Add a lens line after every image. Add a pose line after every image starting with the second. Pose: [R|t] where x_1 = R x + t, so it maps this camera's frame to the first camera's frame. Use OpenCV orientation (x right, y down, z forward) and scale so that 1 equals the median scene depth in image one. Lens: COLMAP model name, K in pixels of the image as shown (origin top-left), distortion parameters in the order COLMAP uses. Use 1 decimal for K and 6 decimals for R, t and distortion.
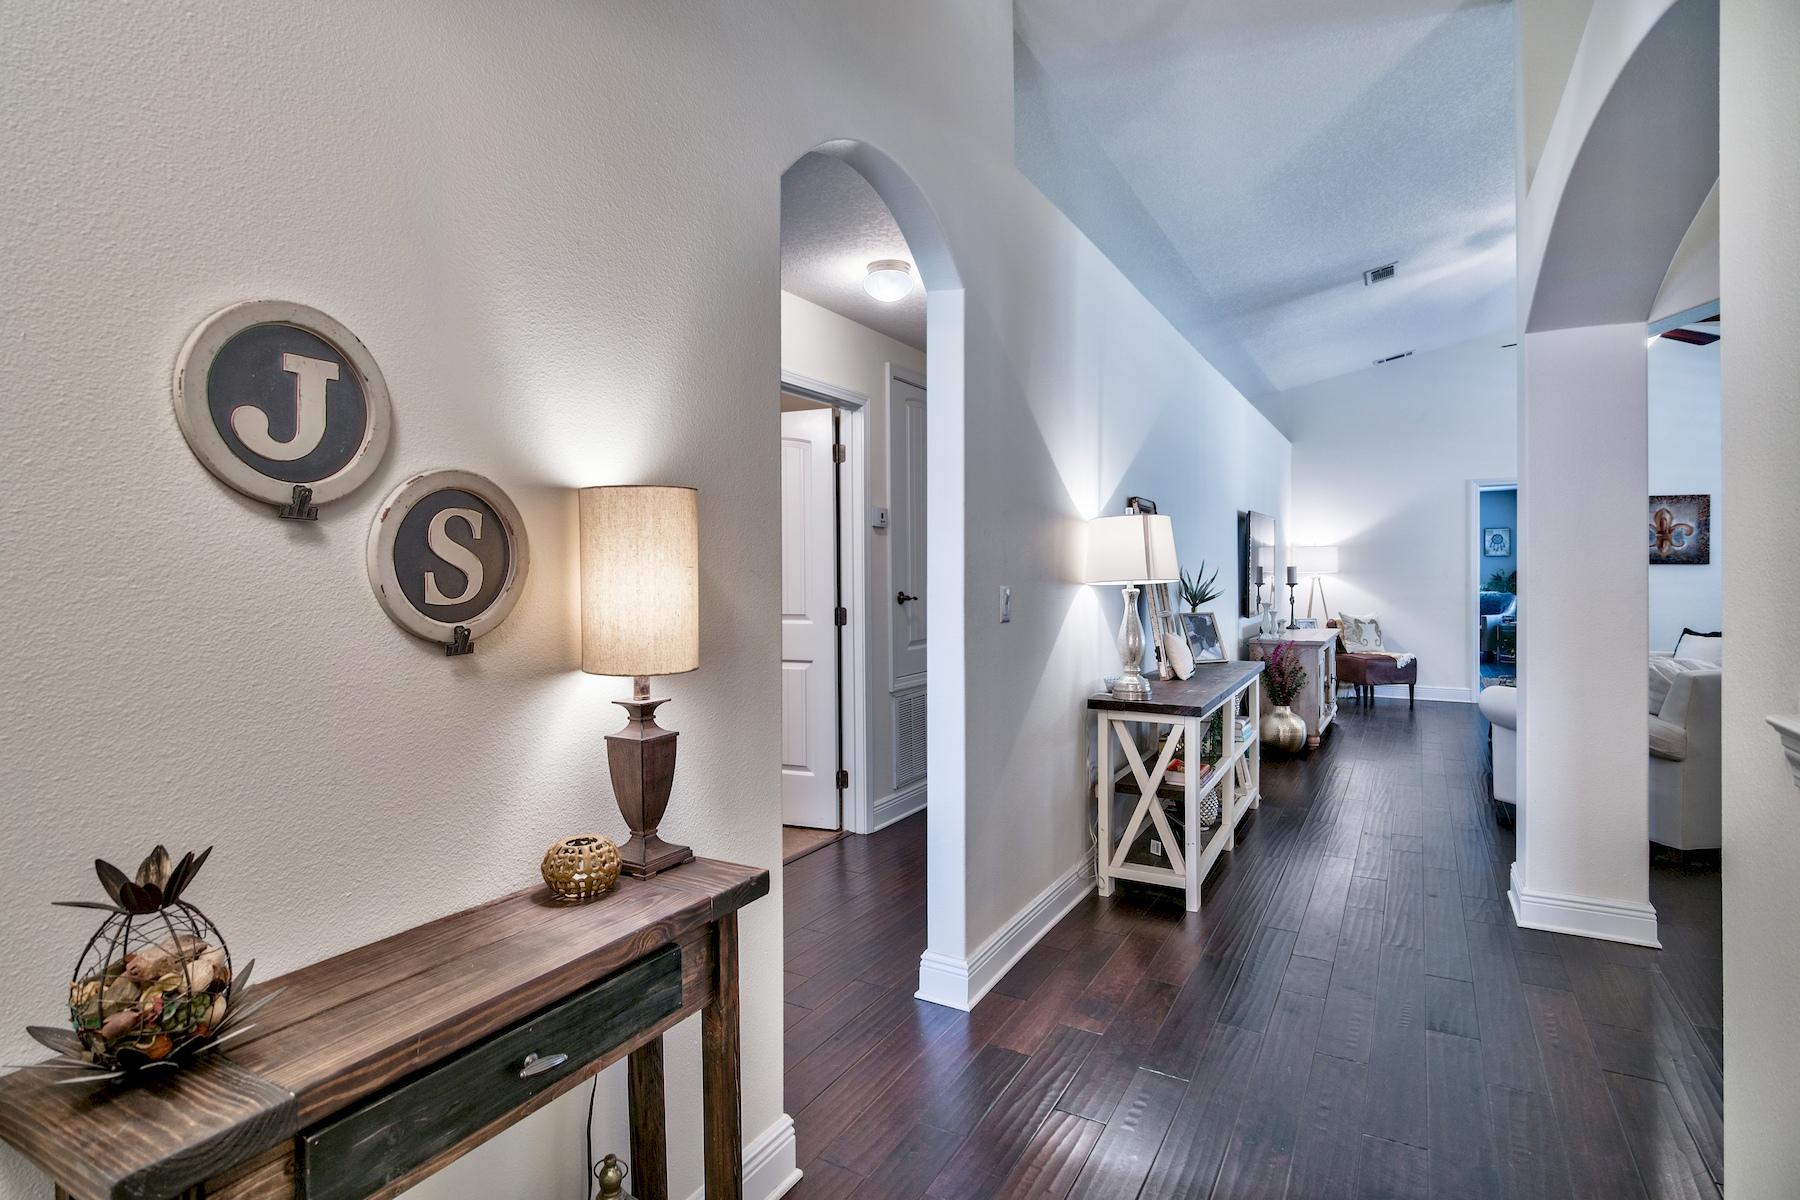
lens RADIAL K [[886.3, 0, 896.8], [0, 886.3, 580.7], [0, 0, 1]] dist [-0.002668, 0.001350]
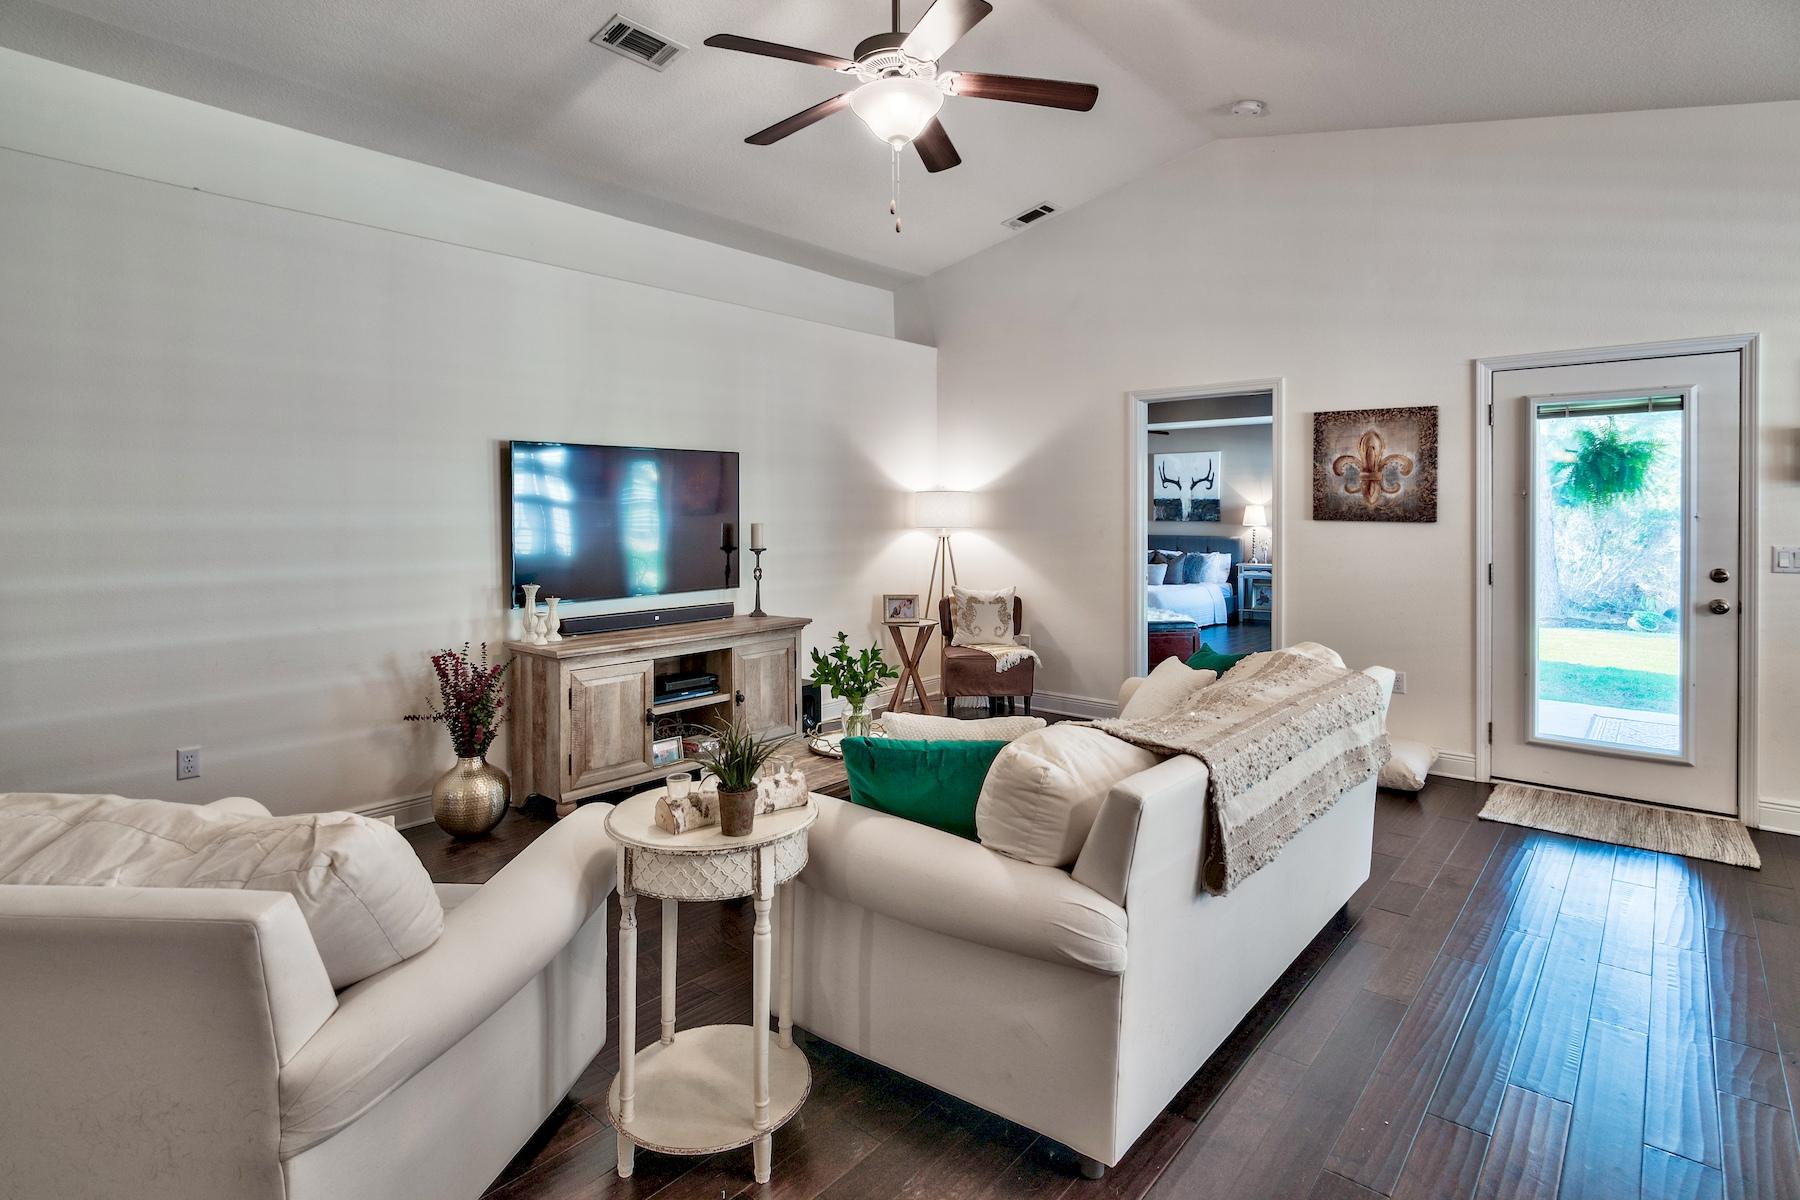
lens RADIAL K [[886.3, 0, 907.9], [0, 886.3, 514.4], [0, 0, 1]] dist [-0.002668, 0.001350]
pose [[0.984395, 0.003553, -0.175934, 0.659683], [-0.004532, 0.999976, -0.005159, -0.019125], [0.175912, 0.005876, 0.984388, 0.341797]]
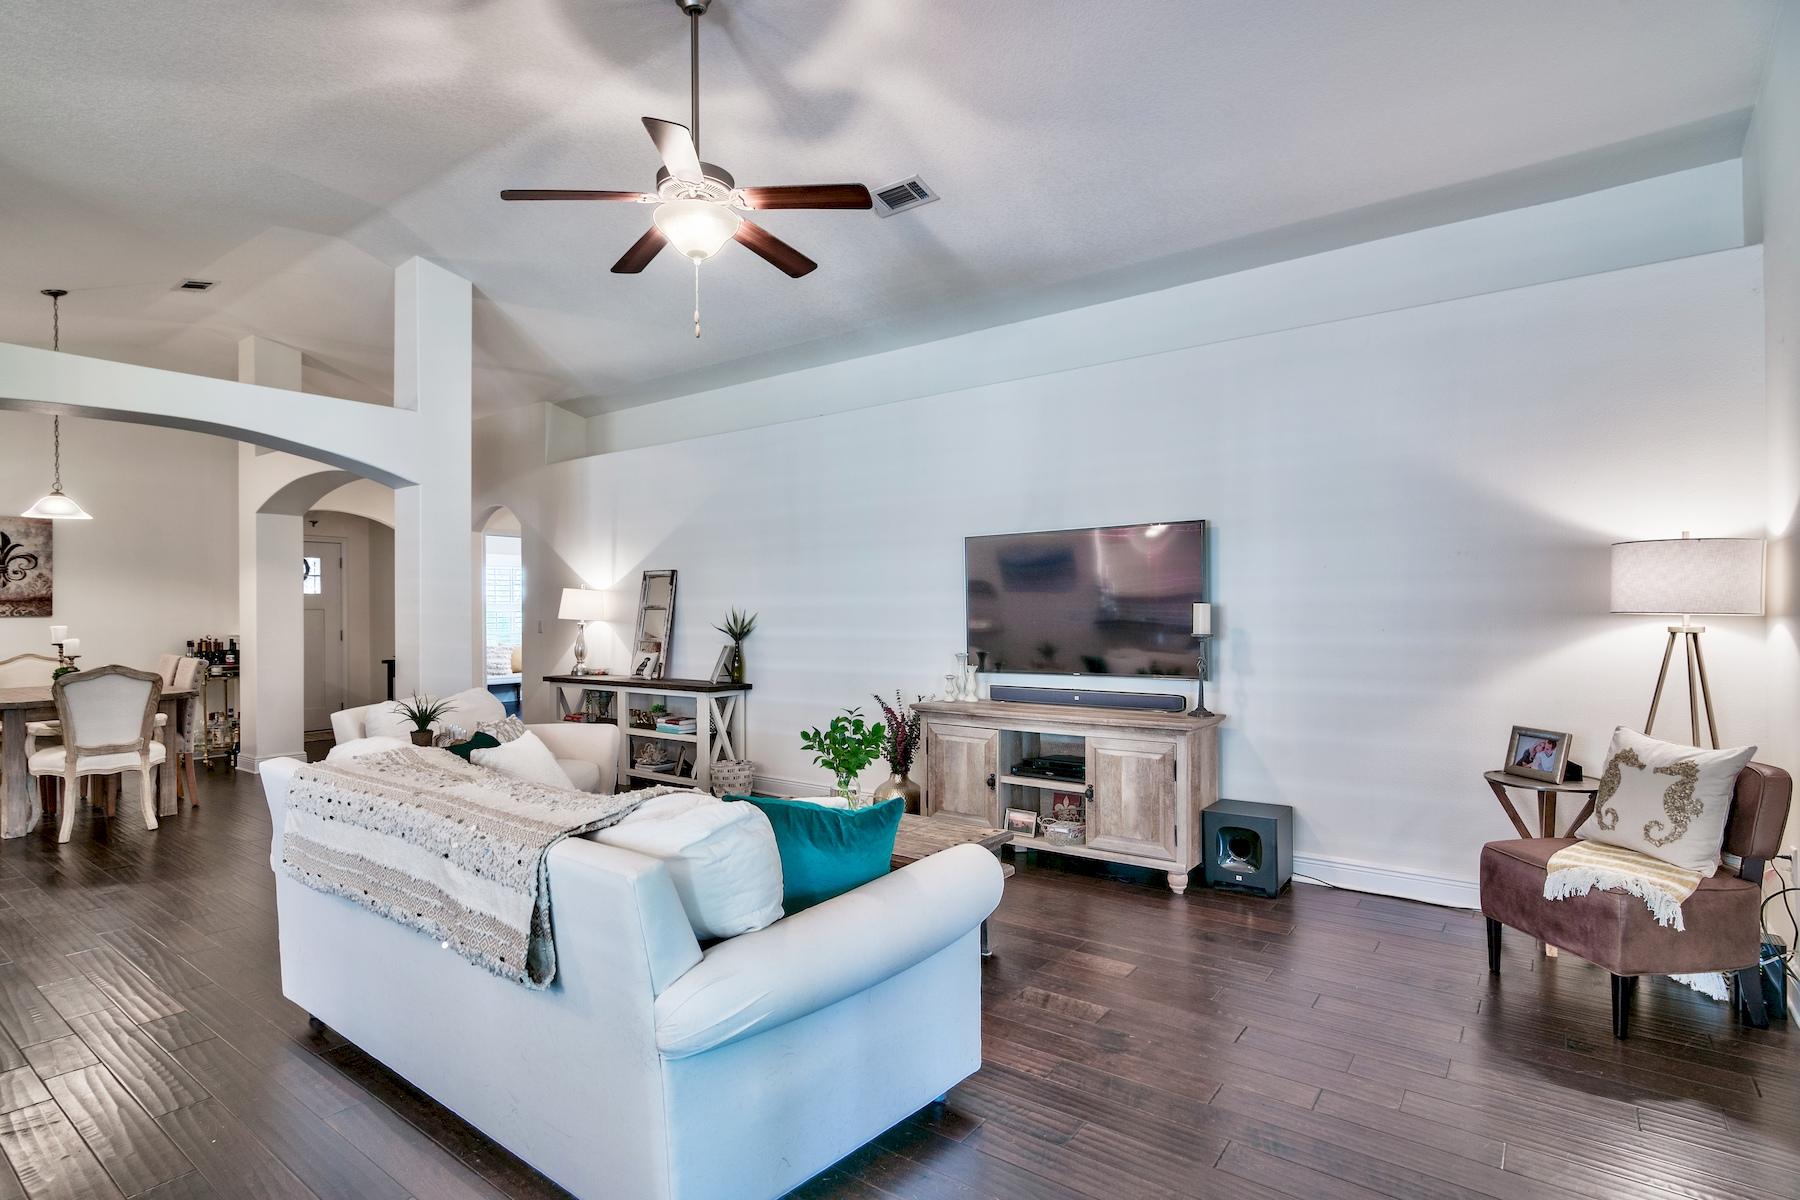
lens RADIAL K [[894.5, 0, 899.2], [0, 894.5, 602.3], [0, 0, 1]] dist [0.002149, 0.000291]
pose [[-0.108885, 0.004011, -0.994046, 0.991456], [0.002123, 0.999991, 0.003802, -0.018072], [0.994052, -0.001696, -0.108893, 0.835960]]
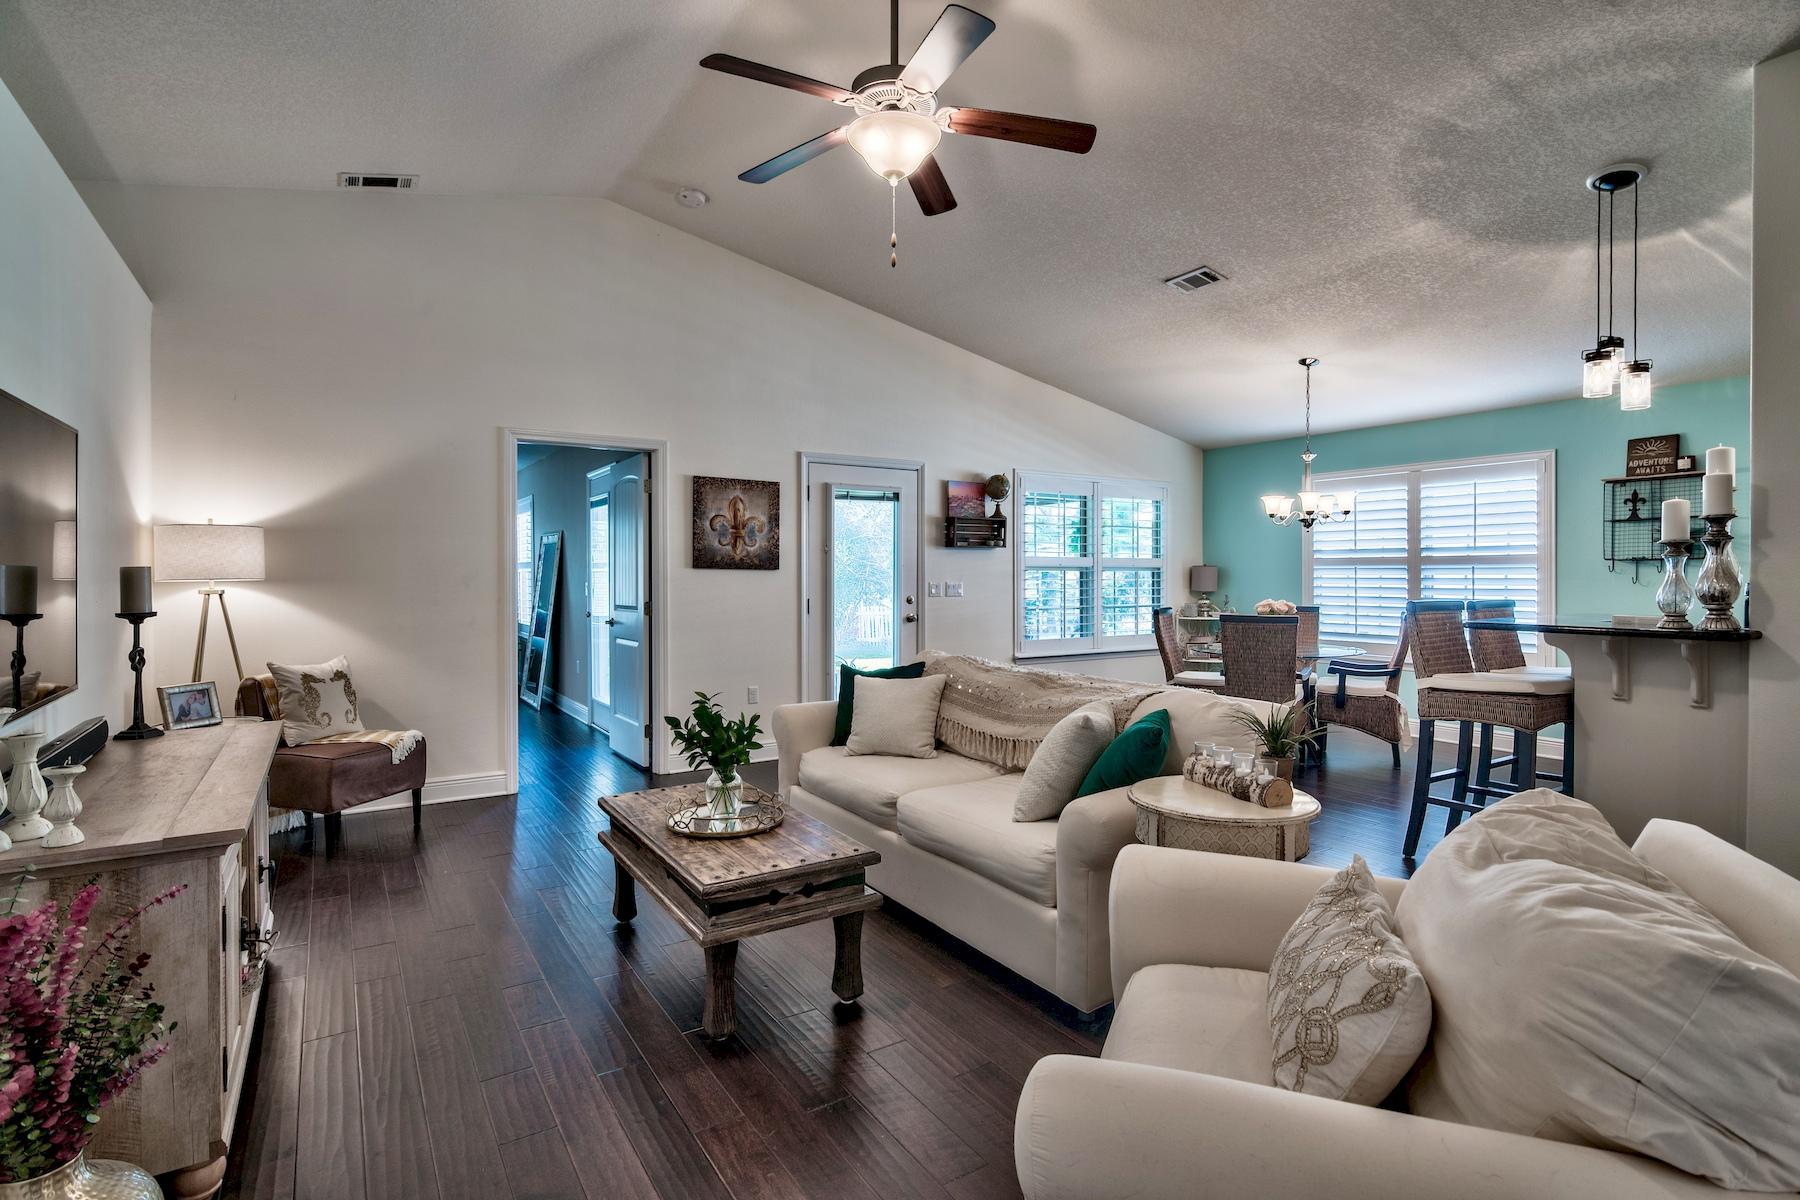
lens RADIAL K [[886.3, 0, 906.9], [0, 886.3, 583.2], [0, 0, 1]] dist [-0.002668, 0.001350]
pose [[0.450838, -0.005839, 0.892587, 0.252436], [0.004106, 0.999982, 0.004468, -0.009547], [-0.892597, 0.001651, 0.450853, 0.527315]]
